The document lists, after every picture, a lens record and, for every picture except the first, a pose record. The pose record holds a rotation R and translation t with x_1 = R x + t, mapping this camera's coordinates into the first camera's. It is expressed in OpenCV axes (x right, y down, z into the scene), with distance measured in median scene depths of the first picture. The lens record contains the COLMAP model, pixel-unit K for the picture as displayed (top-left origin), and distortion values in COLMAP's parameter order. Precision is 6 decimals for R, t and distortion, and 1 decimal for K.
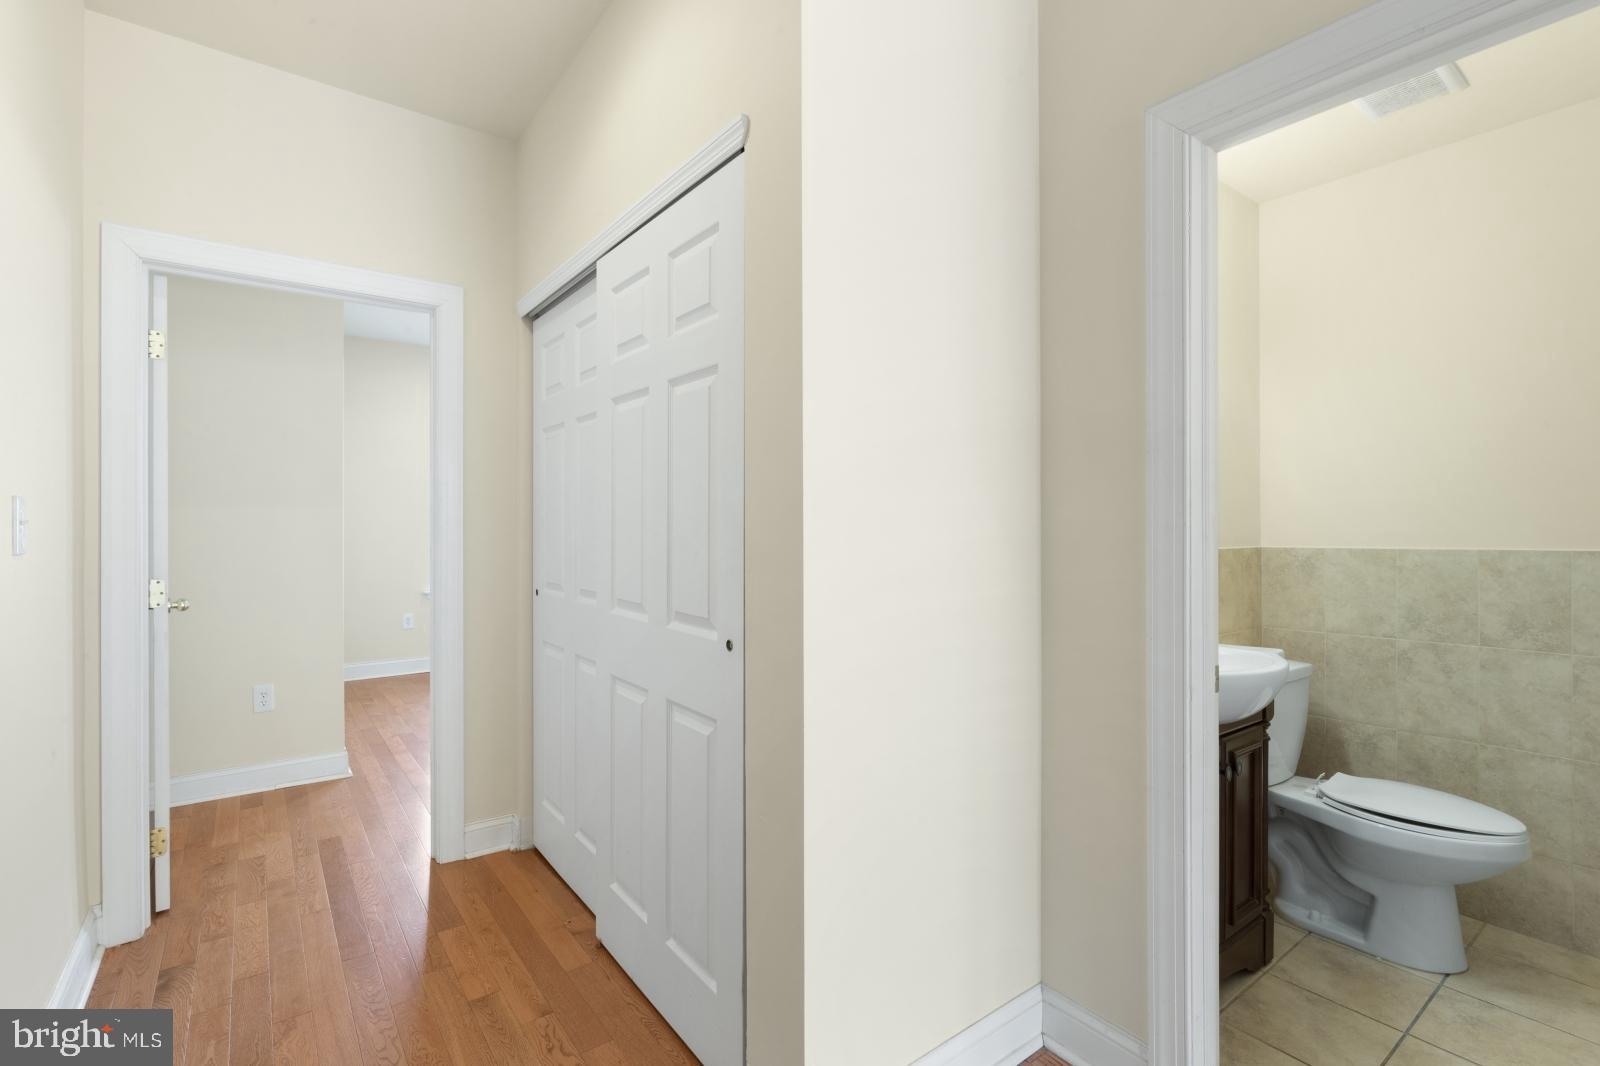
lens RADIAL K [[739.3, 0, 797.0], [0, 739.3, 531.8], [0, 0, 1]] dist [0.001625, -0.000636]
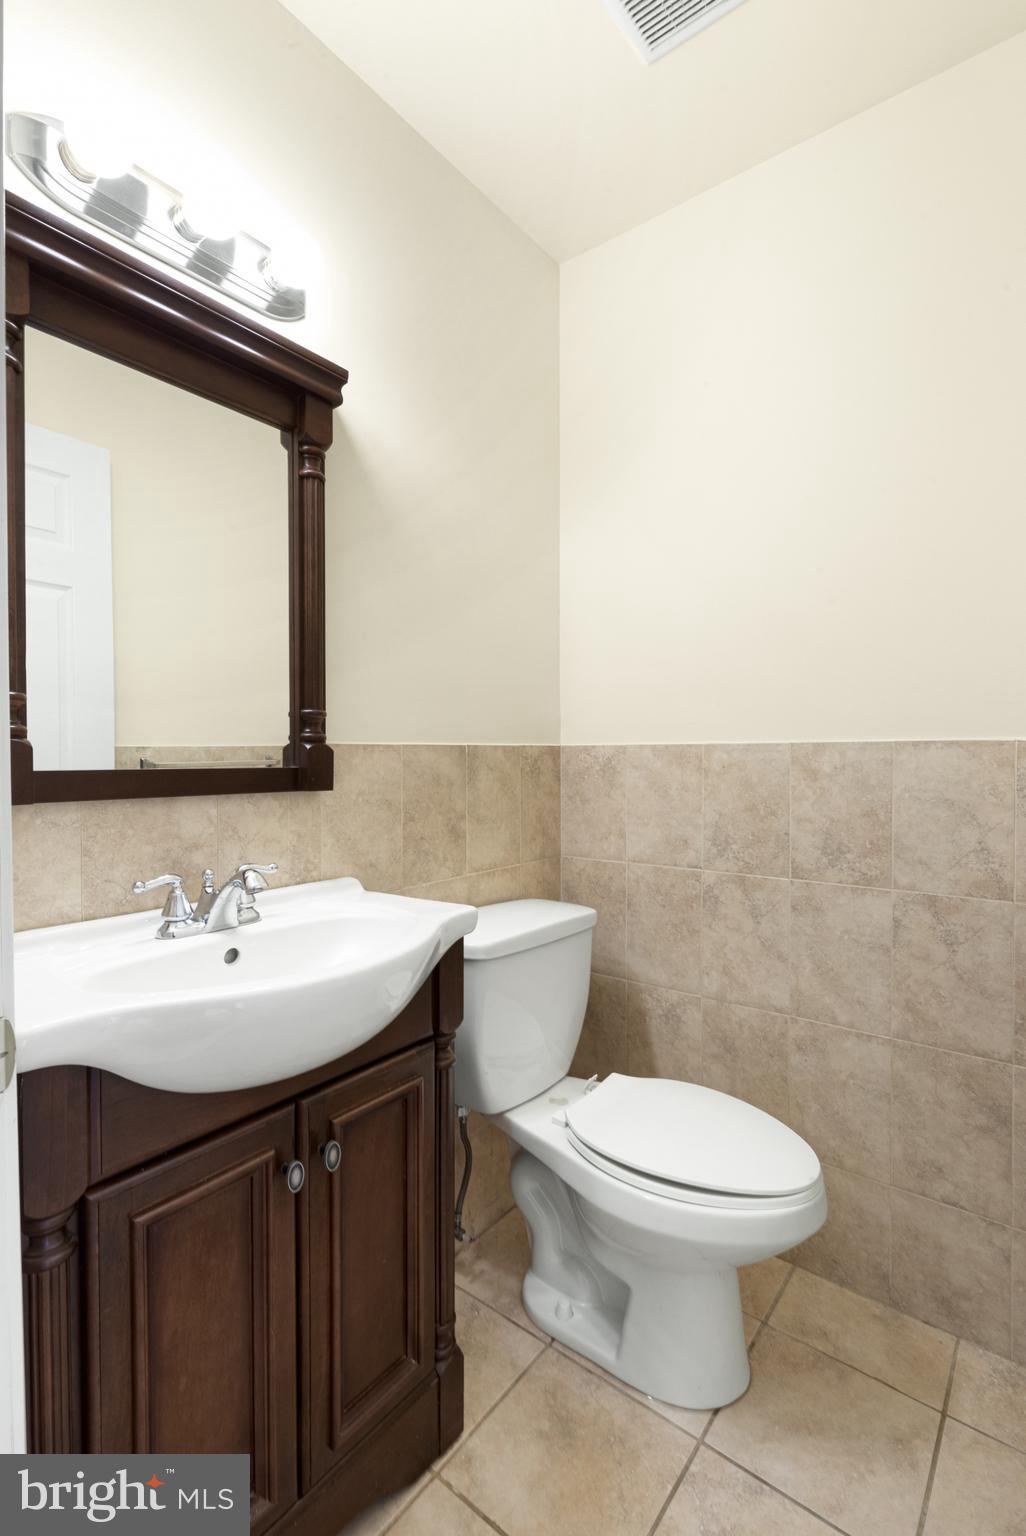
lens RADIAL K [[709.8, 0, 516.9], [0, 709.8, 765.9], [0, 0, 1]] dist [0.001625, -0.000636]
pose [[0.966608, -0.003956, 0.256229, 0.489888], [-0.000278, 0.999864, 0.016485, 0.035107], [-0.256260, -0.016006, 0.966475, 0.408170]]
